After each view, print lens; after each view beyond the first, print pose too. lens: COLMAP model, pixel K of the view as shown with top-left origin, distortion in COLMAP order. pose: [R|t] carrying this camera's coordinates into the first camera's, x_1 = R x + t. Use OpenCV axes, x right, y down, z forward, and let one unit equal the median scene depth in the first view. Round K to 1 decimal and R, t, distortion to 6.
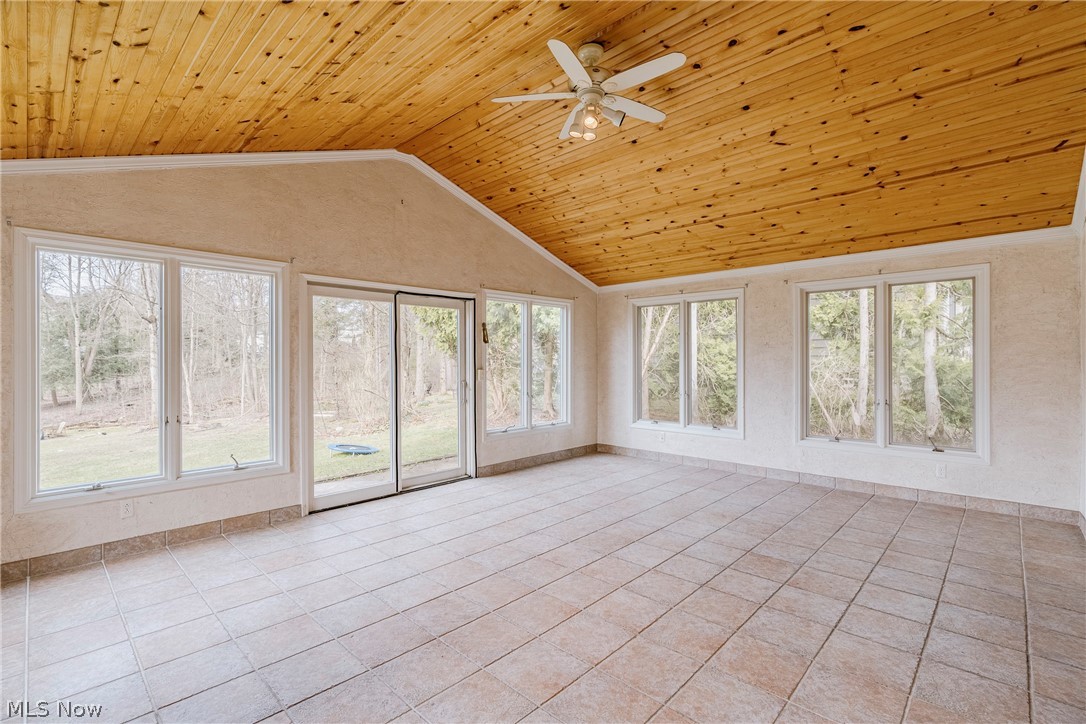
lens RADIAL K [[502.8, 0, 535.4], [0, 502.8, 358.3], [0, 0, 1]] dist [-0.009109, 0.002484]
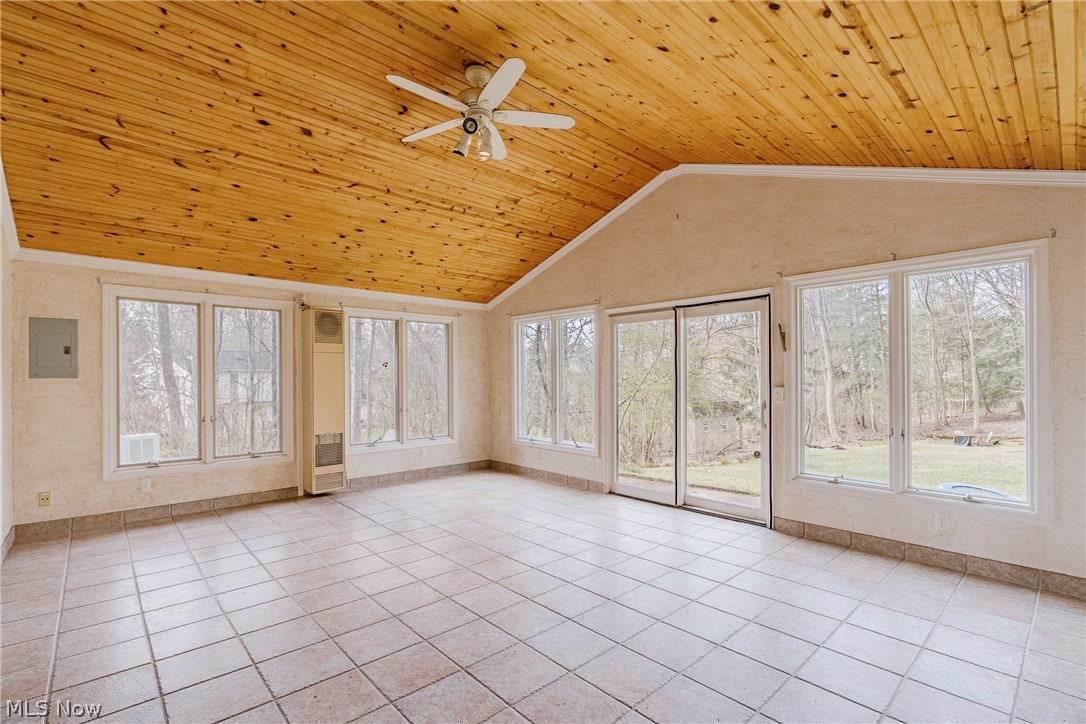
lens RADIAL K [[502.8, 0, 544.5], [0, 502.8, 370.7], [0, 0, 1]] dist [-0.009109, 0.002484]
pose [[-0.077386, -0.006866, -0.996978, 0.756420], [0.009343, 0.999927, -0.007612, 0.000712], [0.996957, -0.009904, -0.077316, 0.817962]]
